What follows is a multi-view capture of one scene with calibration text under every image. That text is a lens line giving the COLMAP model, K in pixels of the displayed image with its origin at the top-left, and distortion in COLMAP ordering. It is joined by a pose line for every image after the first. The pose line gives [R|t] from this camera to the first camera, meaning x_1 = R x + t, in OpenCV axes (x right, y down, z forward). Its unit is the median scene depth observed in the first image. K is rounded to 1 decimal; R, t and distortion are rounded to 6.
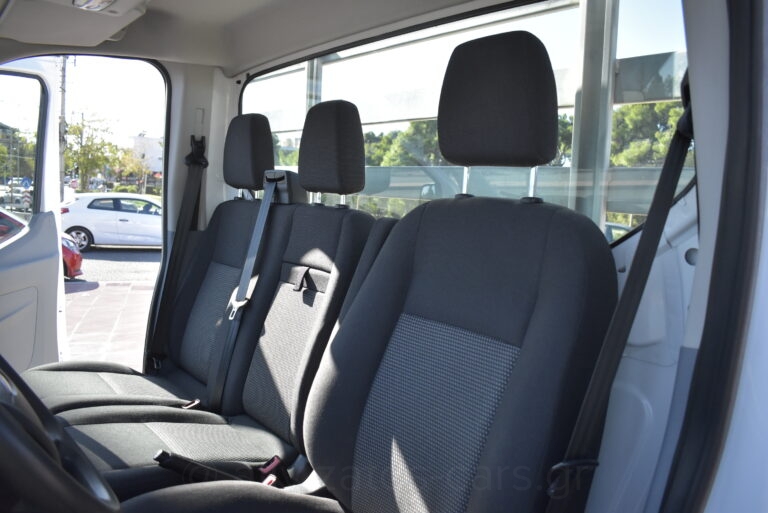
lens RADIAL K [[598.3, 0, 386.9], [0, 598.3, 252.7], [0, 0, 1]] dist [-0.097810, 0.017055]
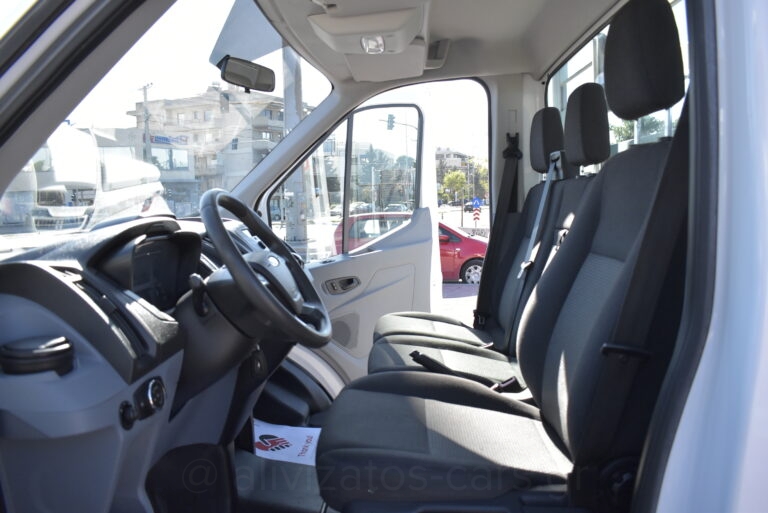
lens RADIAL K [[598.3, 0, 384.5], [0, 598.3, 258.7], [0, 0, 1]] dist [-0.097810, 0.017055]
pose [[0.748891, -0.010190, -0.662615, 0.287769], [0.002715, 0.999921, -0.012309, 0.073753], [0.662688, 0.007419, 0.748859, -0.077525]]
